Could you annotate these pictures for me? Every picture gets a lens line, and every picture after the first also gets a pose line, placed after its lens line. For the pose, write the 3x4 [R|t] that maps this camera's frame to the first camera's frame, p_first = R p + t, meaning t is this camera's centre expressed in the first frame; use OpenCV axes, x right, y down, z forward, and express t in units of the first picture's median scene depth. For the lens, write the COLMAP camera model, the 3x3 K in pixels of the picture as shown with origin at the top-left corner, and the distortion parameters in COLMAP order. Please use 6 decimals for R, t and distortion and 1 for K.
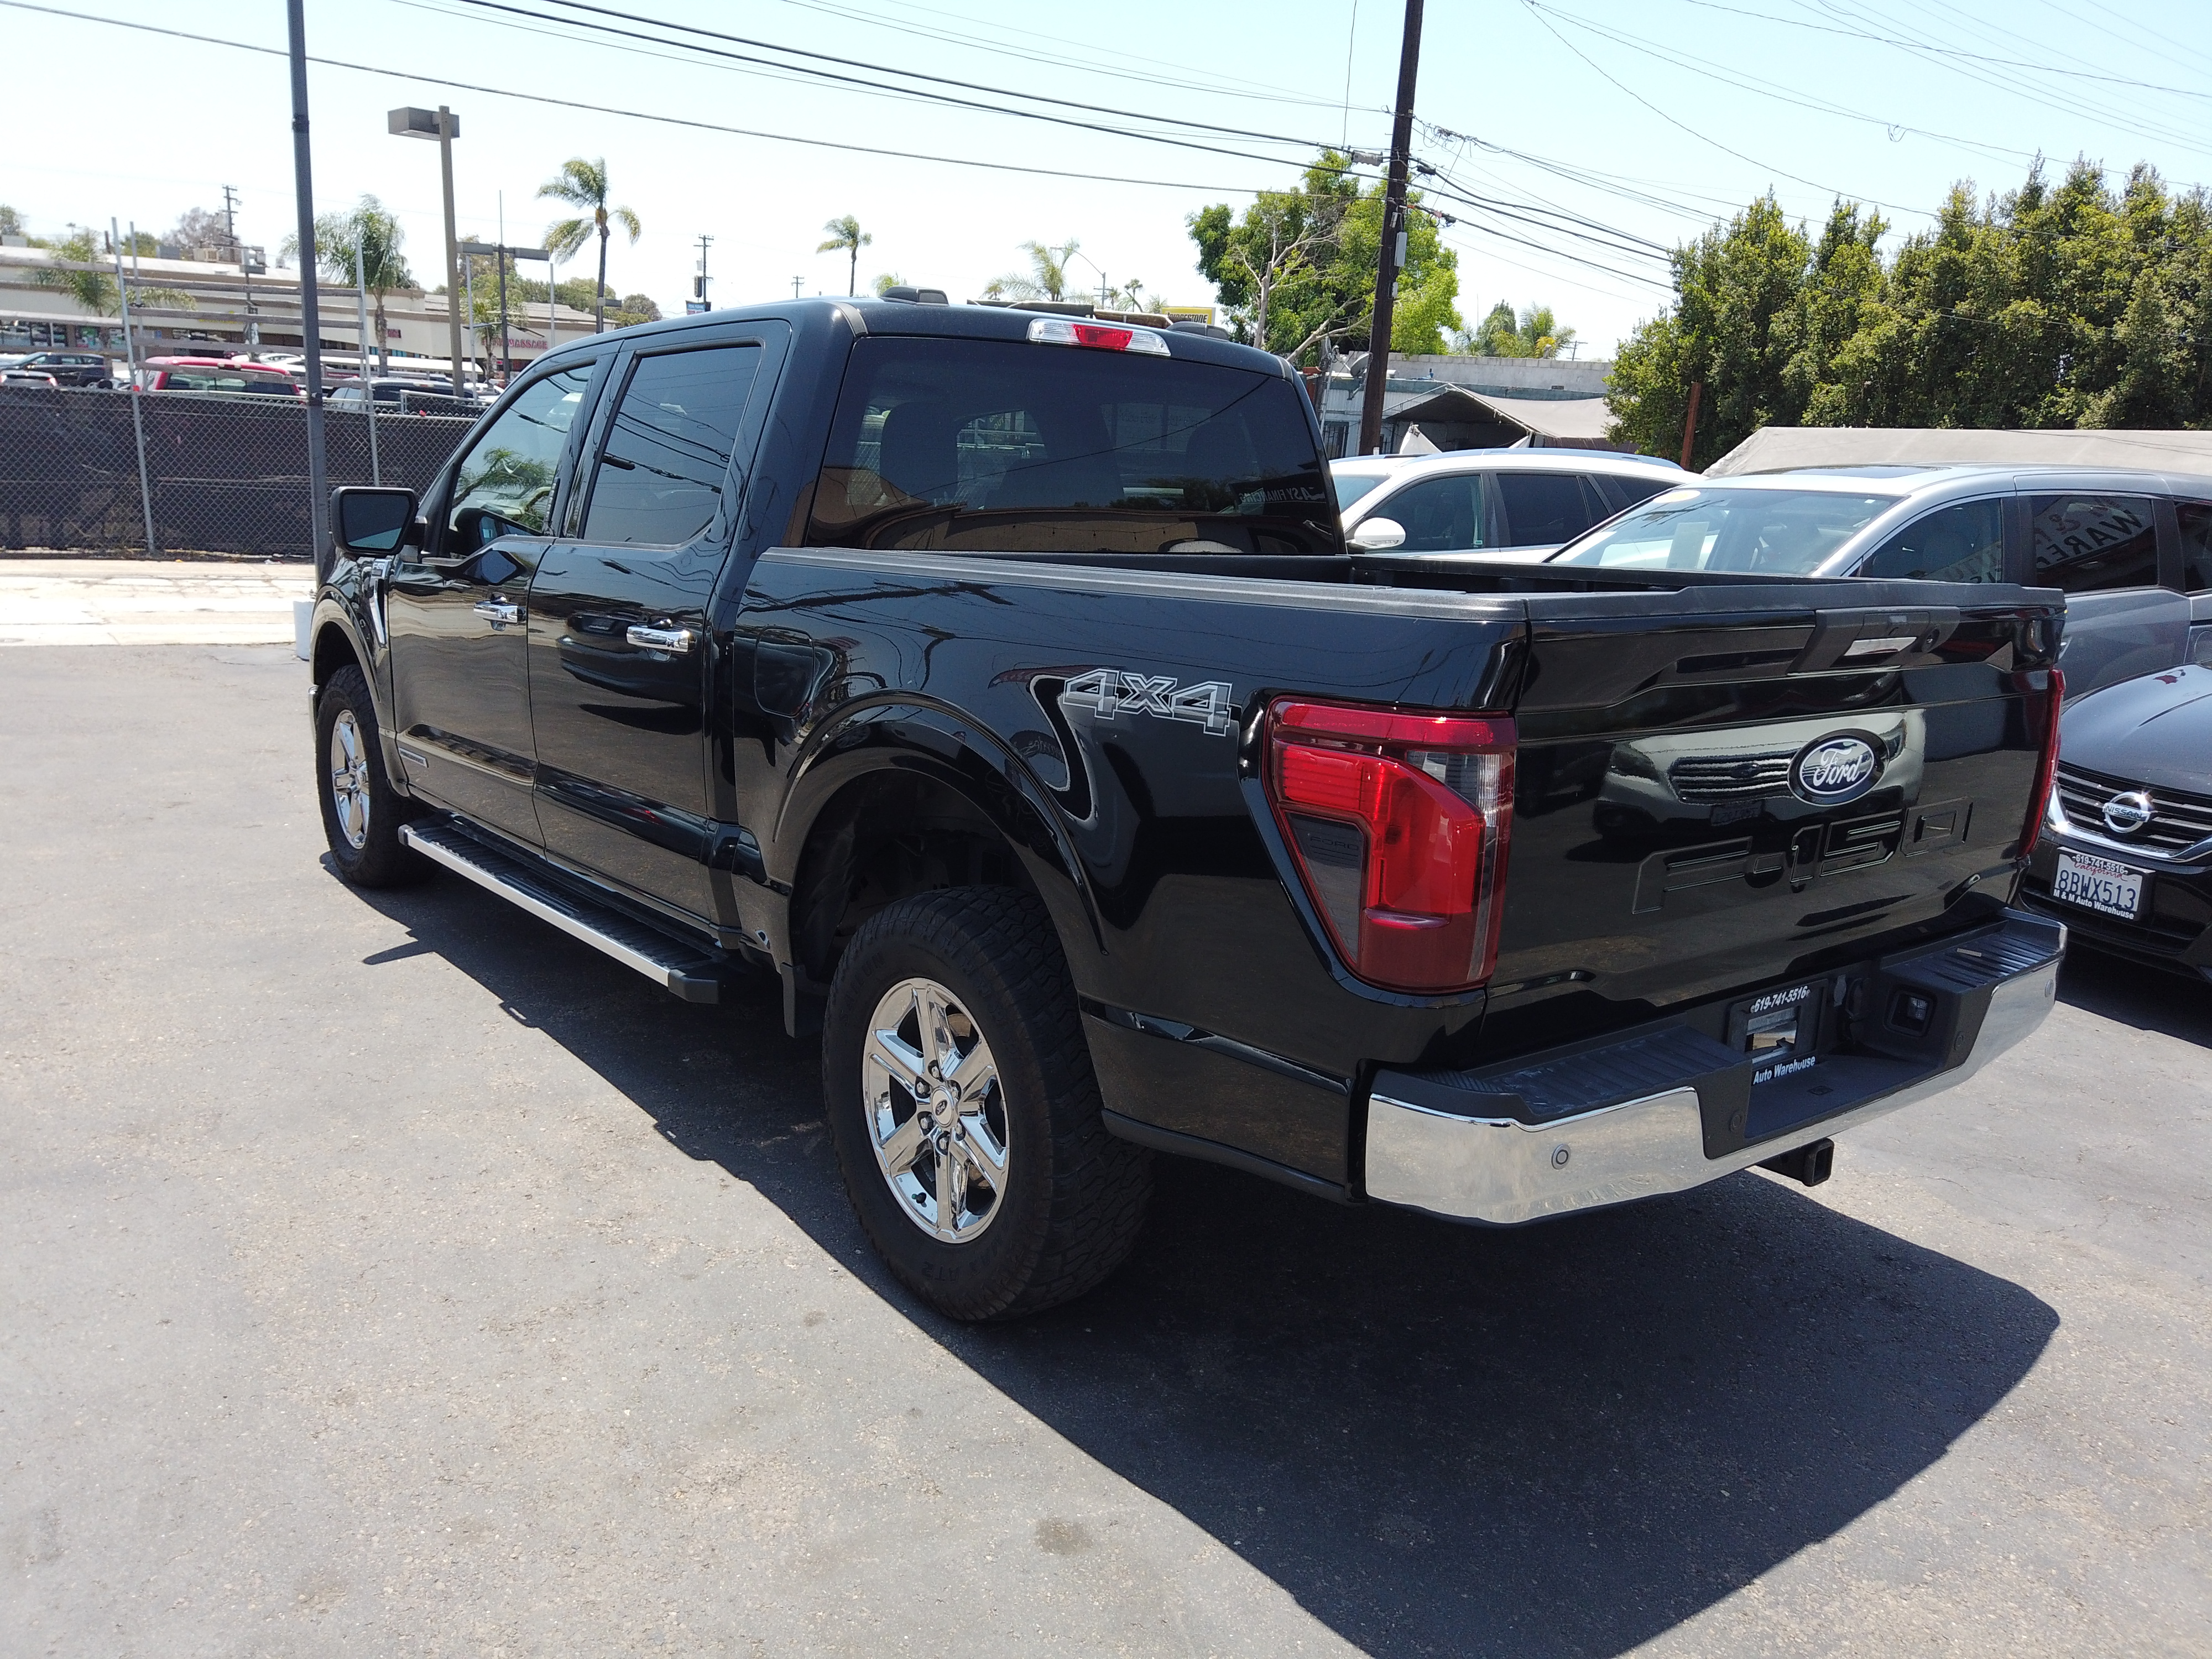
lens RADIAL K [[1641.0, 0, 1102.0], [0, 1641.0, 817.5], [0, 0, 1]] dist [0.088437, -0.106060]
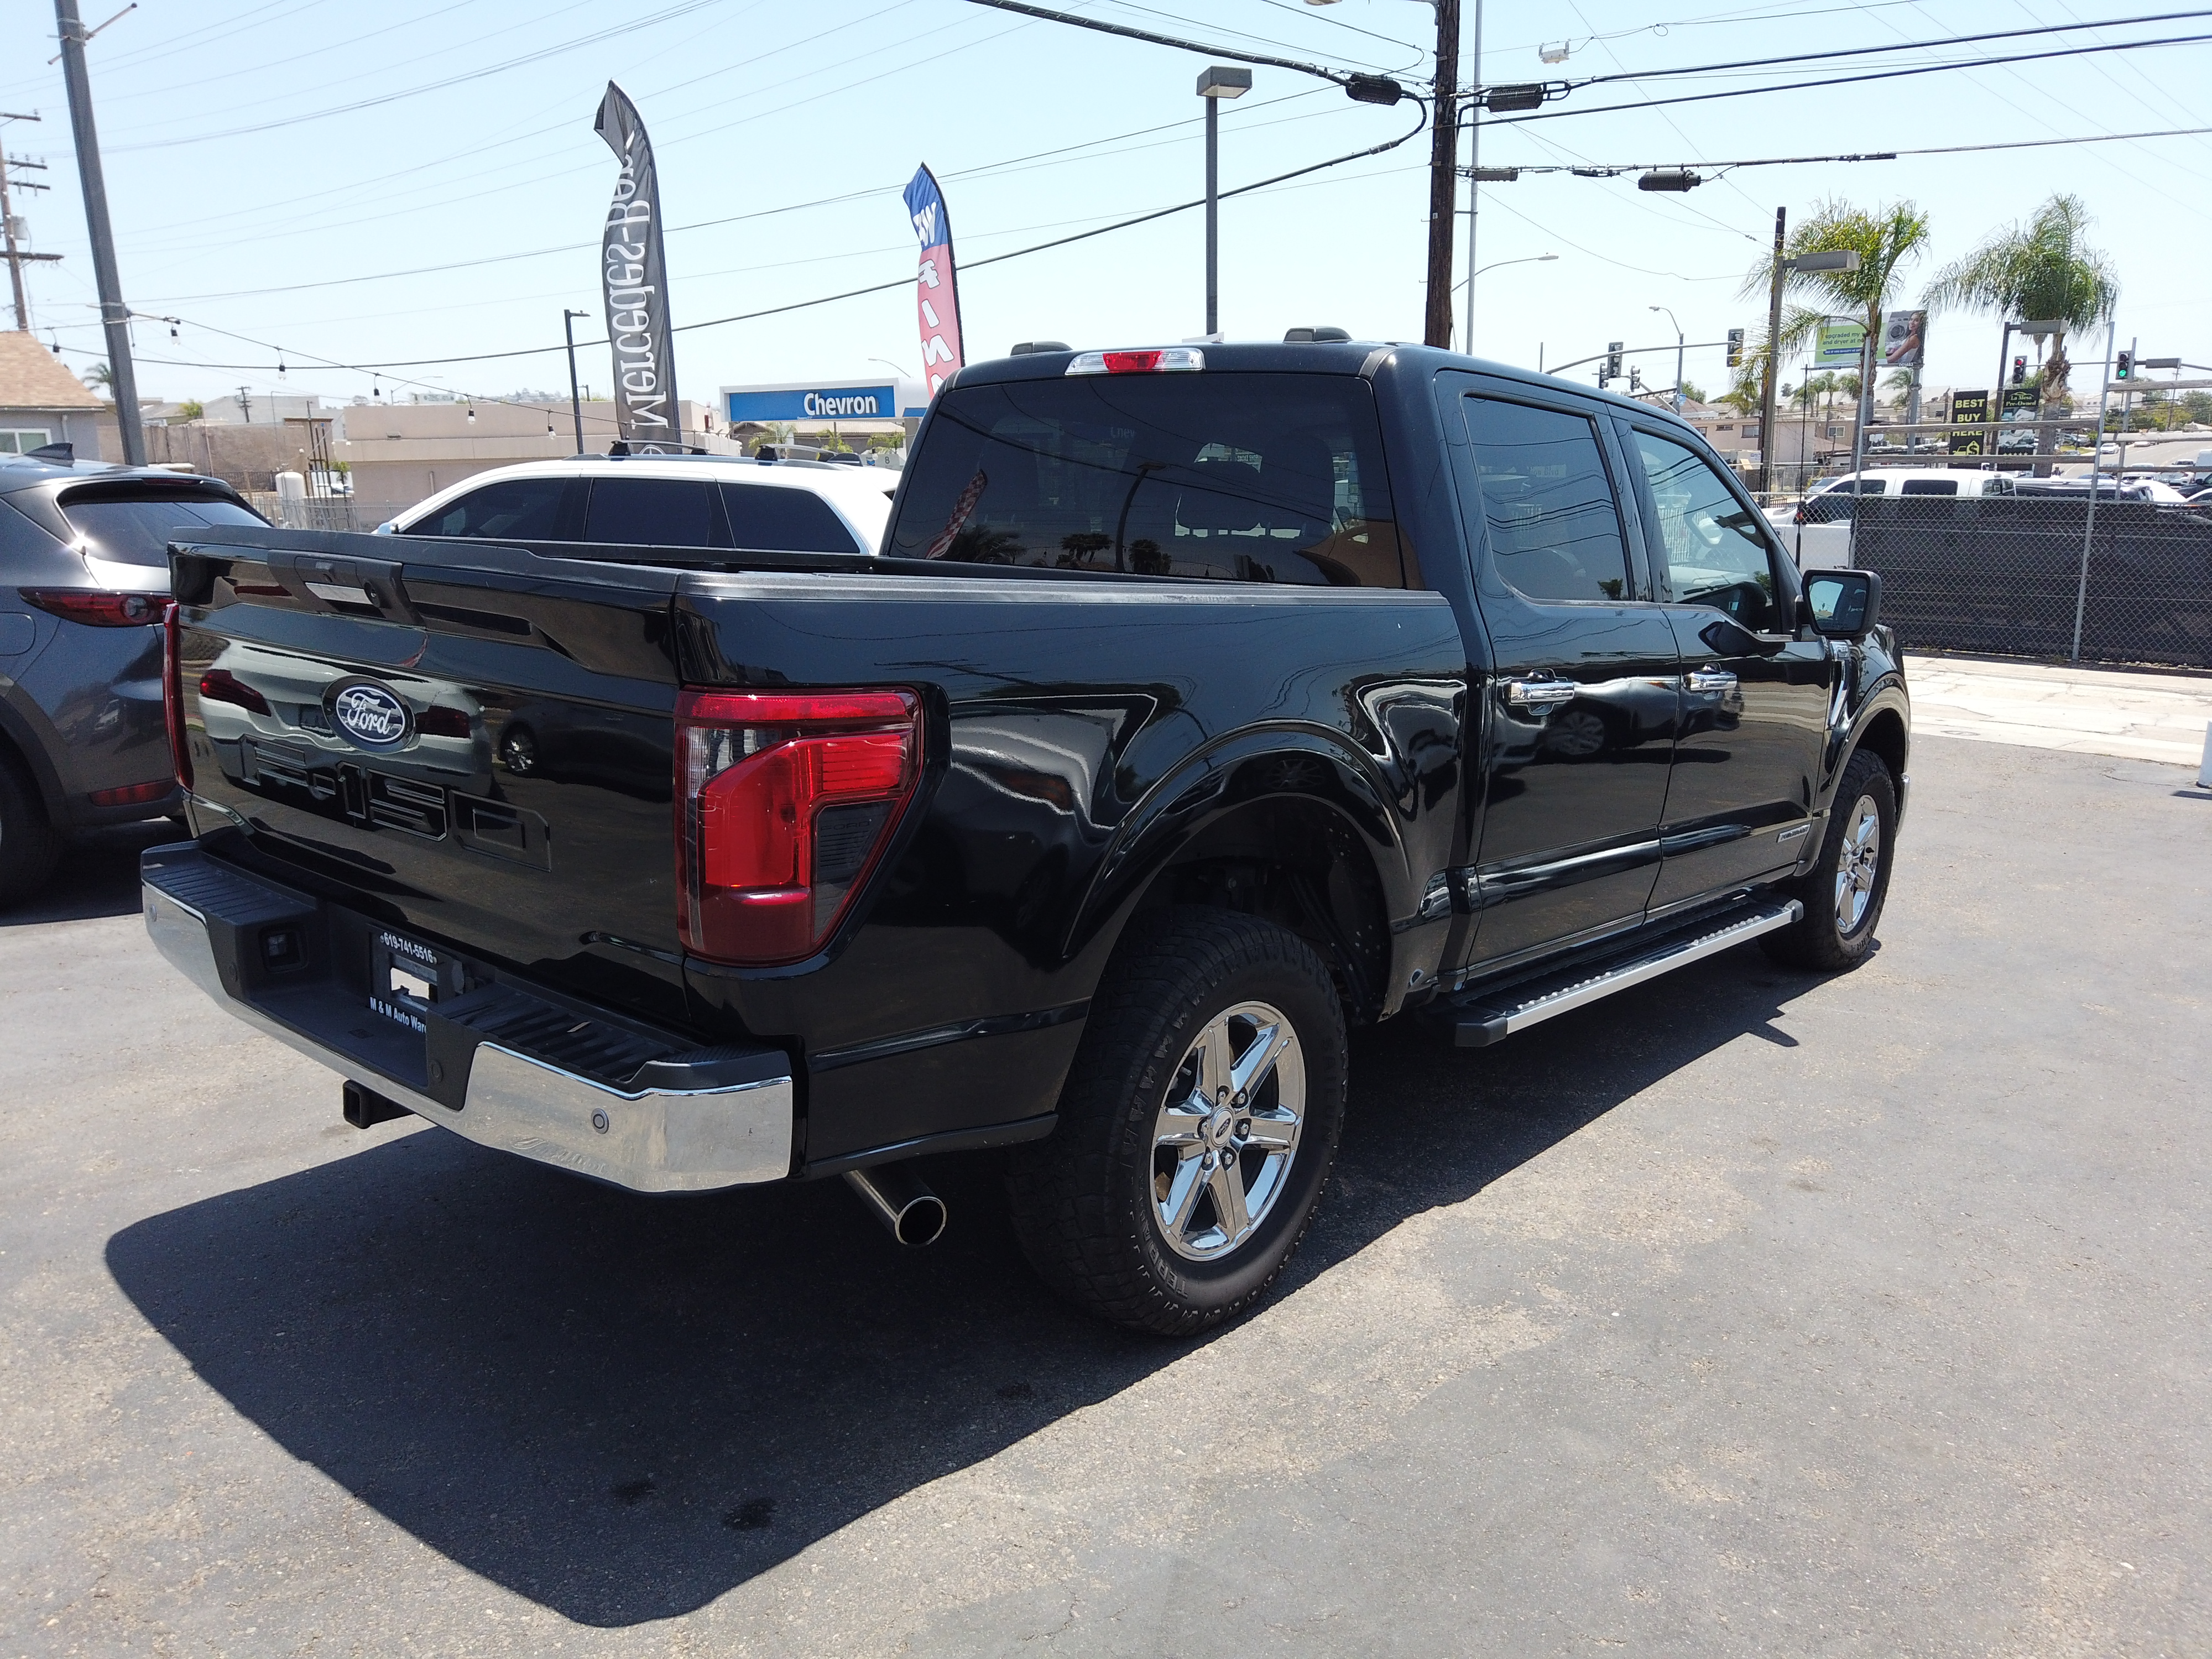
lens RADIAL K [[1641.0, 0, 1102.0], [0, 1641.0, 817.5], [0, 0, 1]] dist [0.088437, -0.106060]
pose [[0.184798, 0.144591, -0.972082, 1.200080], [-0.227477, 0.968550, 0.100821, -0.137085], [0.956088, 0.202495, 0.211877, 0.961422]]
